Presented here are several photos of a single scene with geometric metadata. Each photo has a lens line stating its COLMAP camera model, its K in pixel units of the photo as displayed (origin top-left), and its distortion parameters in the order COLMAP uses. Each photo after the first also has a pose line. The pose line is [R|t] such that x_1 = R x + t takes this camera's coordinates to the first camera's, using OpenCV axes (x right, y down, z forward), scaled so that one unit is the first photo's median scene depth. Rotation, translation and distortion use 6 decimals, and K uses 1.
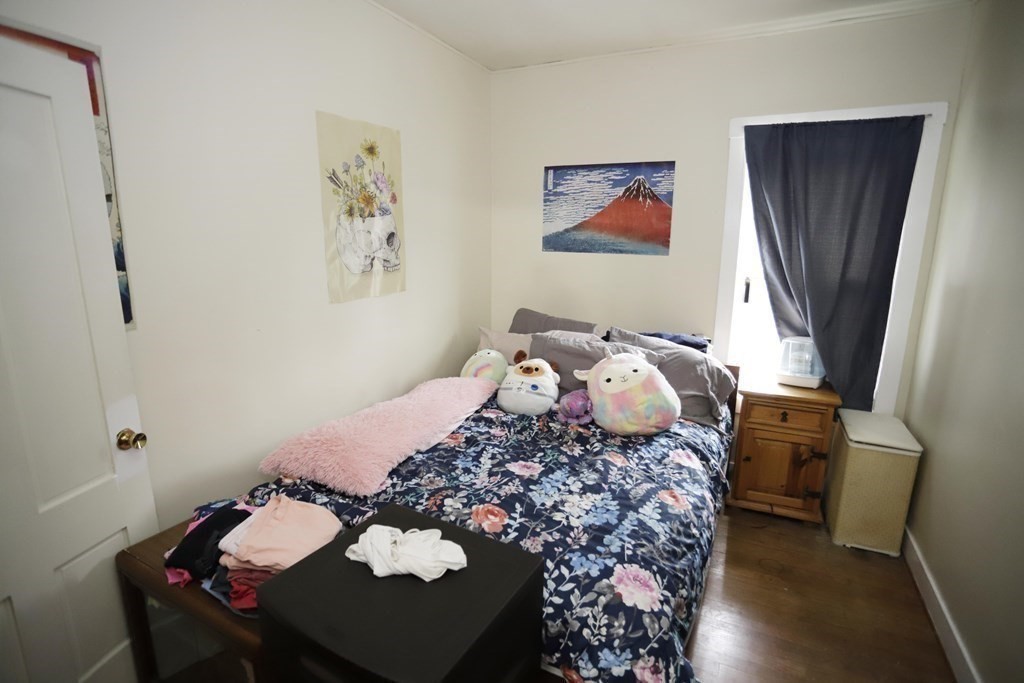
lens RADIAL K [[497.9, 0, 515.5], [0, 497.9, 342.9], [0, 0, 1]] dist [-0.081276, 0.035759]
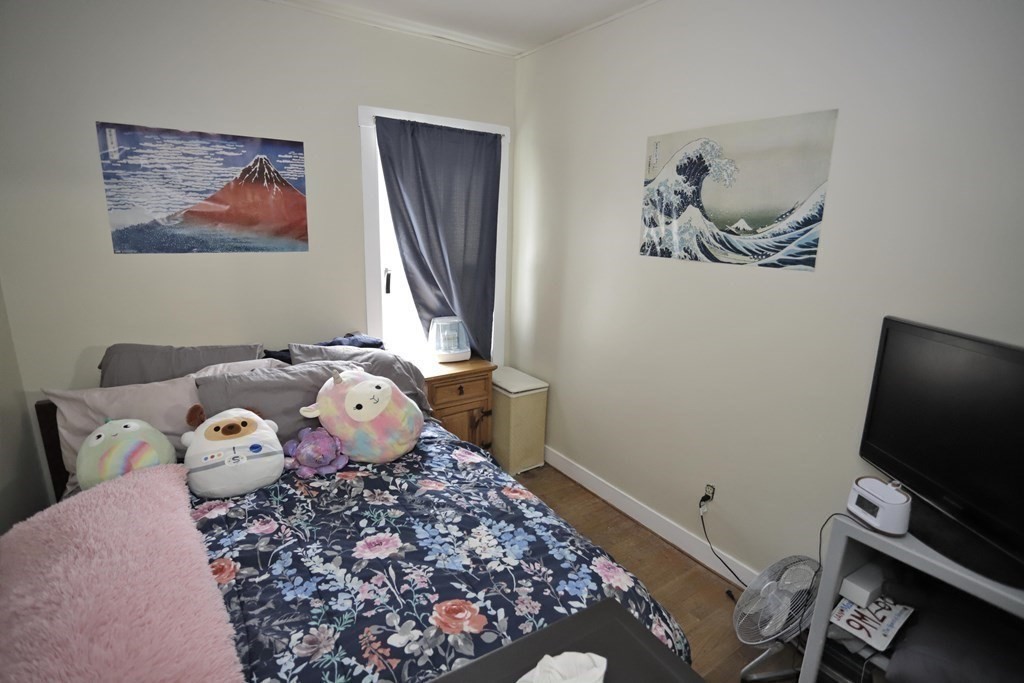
lens RADIAL K [[497.9, 0, 515.5], [0, 497.9, 342.9], [0, 0, 1]] dist [-0.081276, 0.035759]
pose [[0.477584, -0.201756, 0.855107, -0.383923], [0.161155, 0.976880, 0.140481, -0.106559], [-0.863680, 0.070713, 0.499056, 0.340822]]
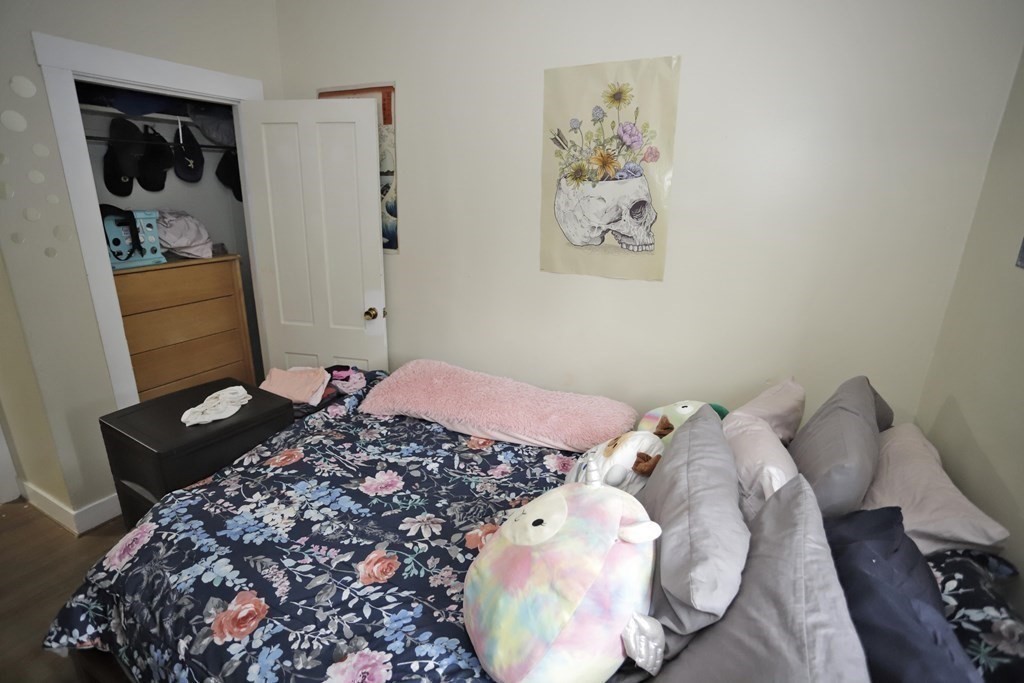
lens RADIAL K [[497.9, 0, 515.5], [0, 497.9, 342.9], [0, 0, 1]] dist [-0.081276, 0.035759]
pose [[-0.003950, 0.283818, -0.958870, 0.616059], [-0.233815, 0.932036, 0.276839, -0.208123], [0.972273, 0.225292, 0.062679, 0.919485]]
